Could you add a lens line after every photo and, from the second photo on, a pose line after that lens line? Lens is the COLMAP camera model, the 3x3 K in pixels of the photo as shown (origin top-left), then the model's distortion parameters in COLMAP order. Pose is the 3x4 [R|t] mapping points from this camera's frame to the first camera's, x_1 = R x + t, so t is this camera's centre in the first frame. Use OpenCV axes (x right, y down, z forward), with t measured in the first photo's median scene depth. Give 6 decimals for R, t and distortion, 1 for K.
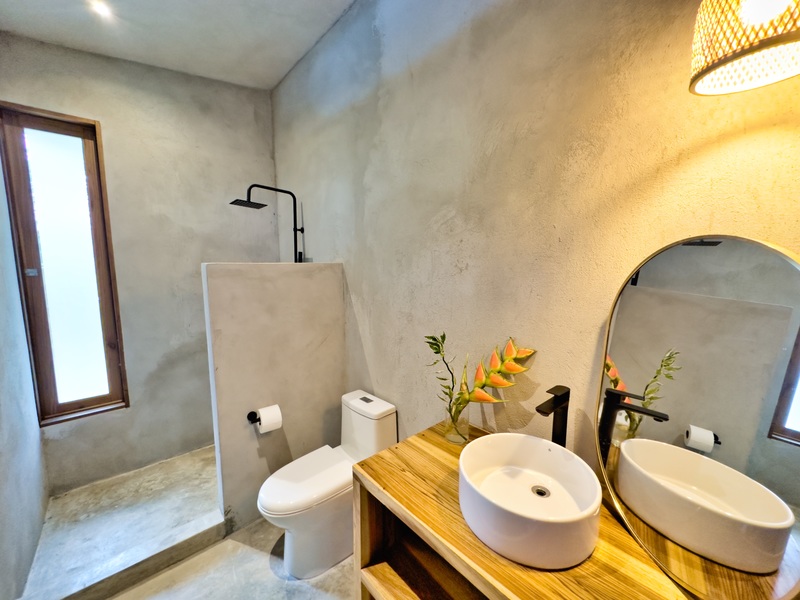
lens RADIAL K [[320.3, 0, 403.0], [0, 320.3, 297.6], [0, 0, 1]] dist [-0.003845, 0.000919]
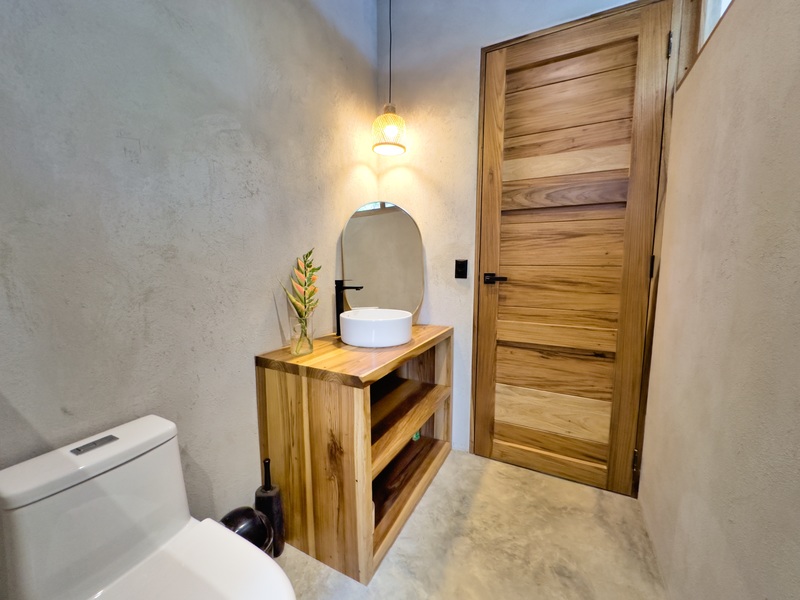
lens RADIAL K [[320.3, 0, 401.2], [0, 320.3, 298.7], [0, 0, 1]] dist [-0.003845, 0.000919]
pose [[-0.355073, -0.090248, 0.930472, -0.869181], [0.105836, 0.985049, 0.135929, 0.135161], [-0.928828, 0.146742, -0.340213, 0.950923]]
